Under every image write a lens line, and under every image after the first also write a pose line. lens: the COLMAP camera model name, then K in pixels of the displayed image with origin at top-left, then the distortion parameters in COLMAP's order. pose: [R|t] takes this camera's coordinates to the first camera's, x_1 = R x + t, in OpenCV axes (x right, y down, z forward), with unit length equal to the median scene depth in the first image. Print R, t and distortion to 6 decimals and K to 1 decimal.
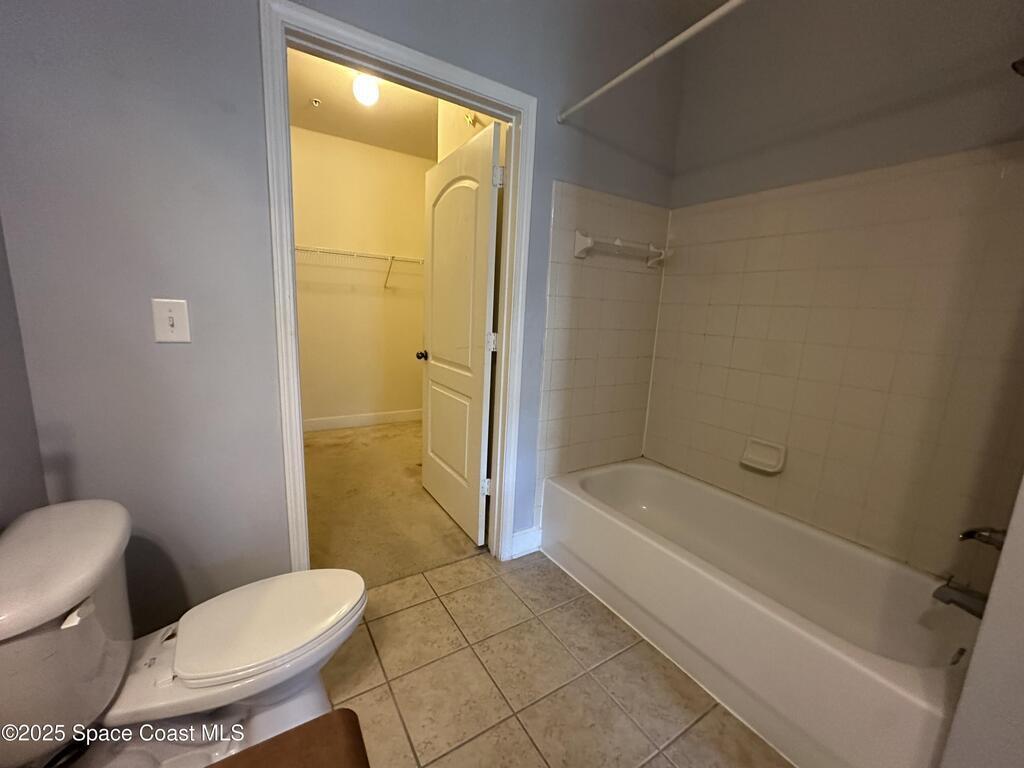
lens RADIAL K [[410.6, 0, 511.1], [0, 410.6, 384.1], [0, 0, 1]] dist [0.002309, 0.000504]
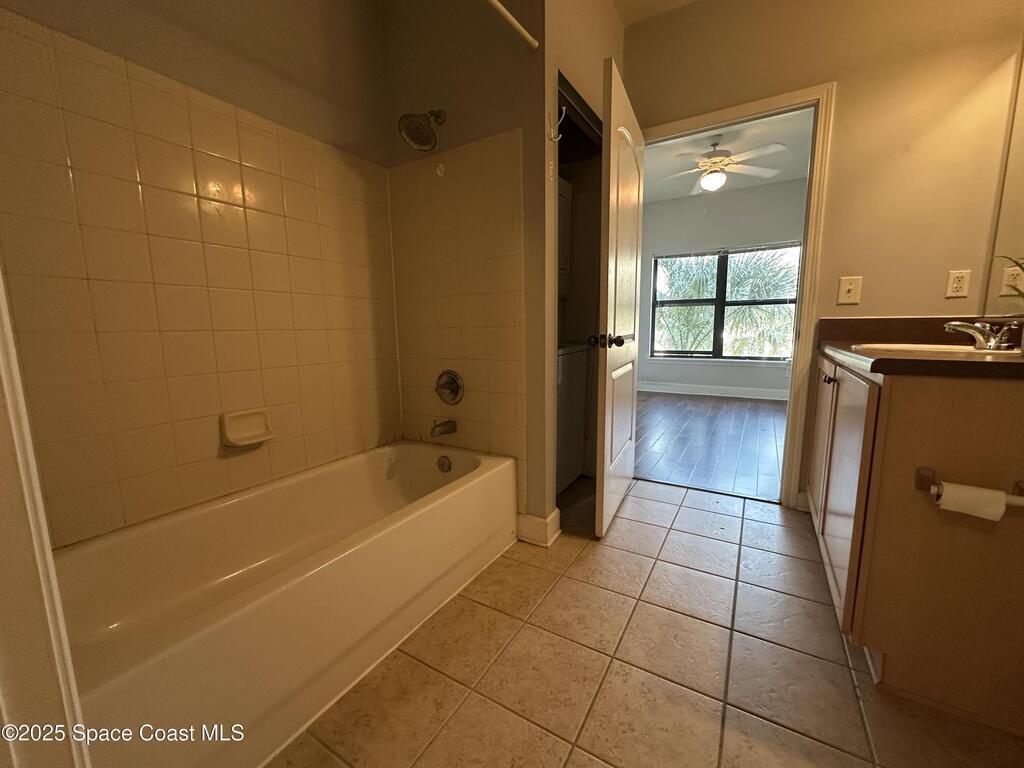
lens RADIAL K [[410.6, 0, 511.1], [0, 410.6, 384.1], [0, 0, 1]] dist [0.002309, 0.000504]
pose [[-0.445608, -0.169313, 0.879071, -0.328477], [0.147943, 0.954524, 0.258839, -0.046927], [-0.882919, 0.245393, -0.400295, 0.806840]]
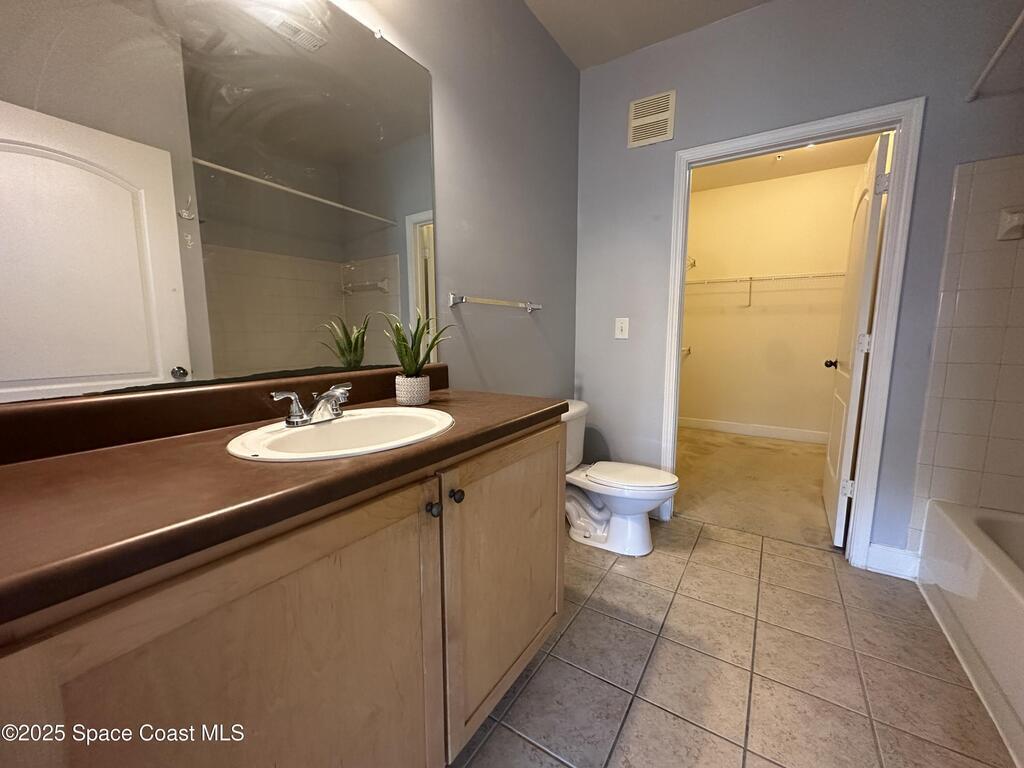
lens RADIAL K [[409.0, 0, 512.0], [0, 409.0, 384.0], [0, 0, 1]] dist [-0.001452, -0.000361]
pose [[0.417709, 0.070966, -0.905805, 0.512358], [-0.141439, 0.989870, 0.012328, 0.109008], [0.897504, 0.122967, 0.423515, -0.203601]]
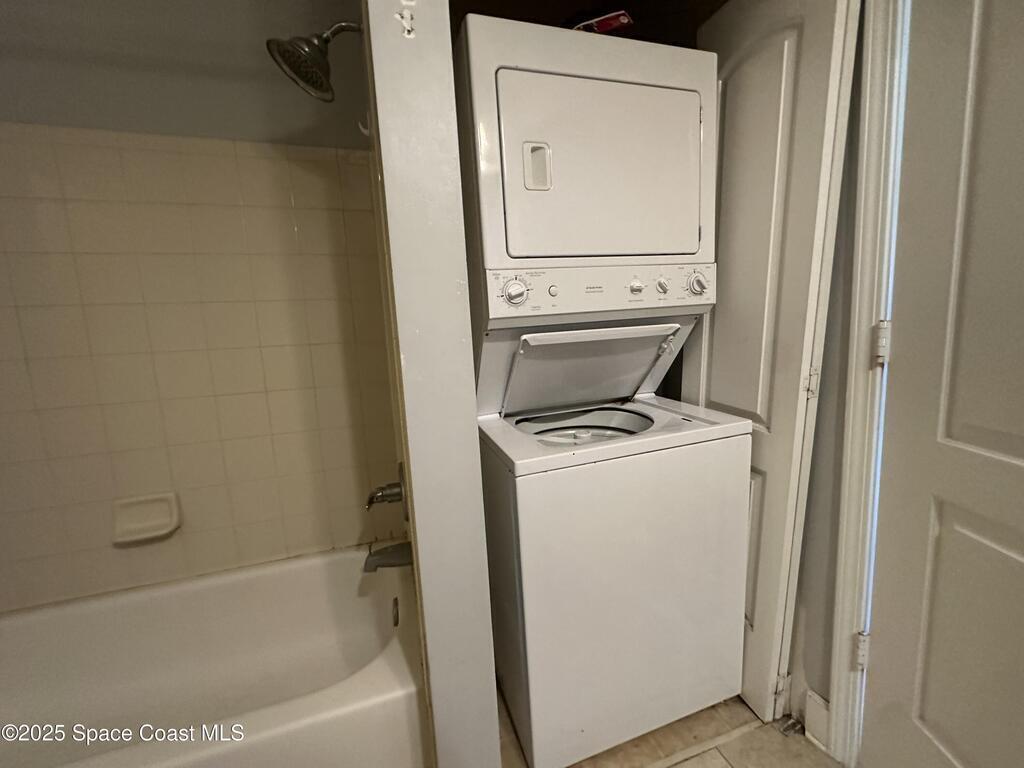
lens RADIAL K [[409.0, 0, 512.0], [0, 409.0, 384.0], [0, 0, 1]] dist [-0.001452, -0.000361]
pose [[0.248641, -0.183504, 0.951054, 0.141439], [0.233419, 0.964304, 0.125037, 0.013933], [-0.940050, 0.190905, 0.282599, 0.168758]]
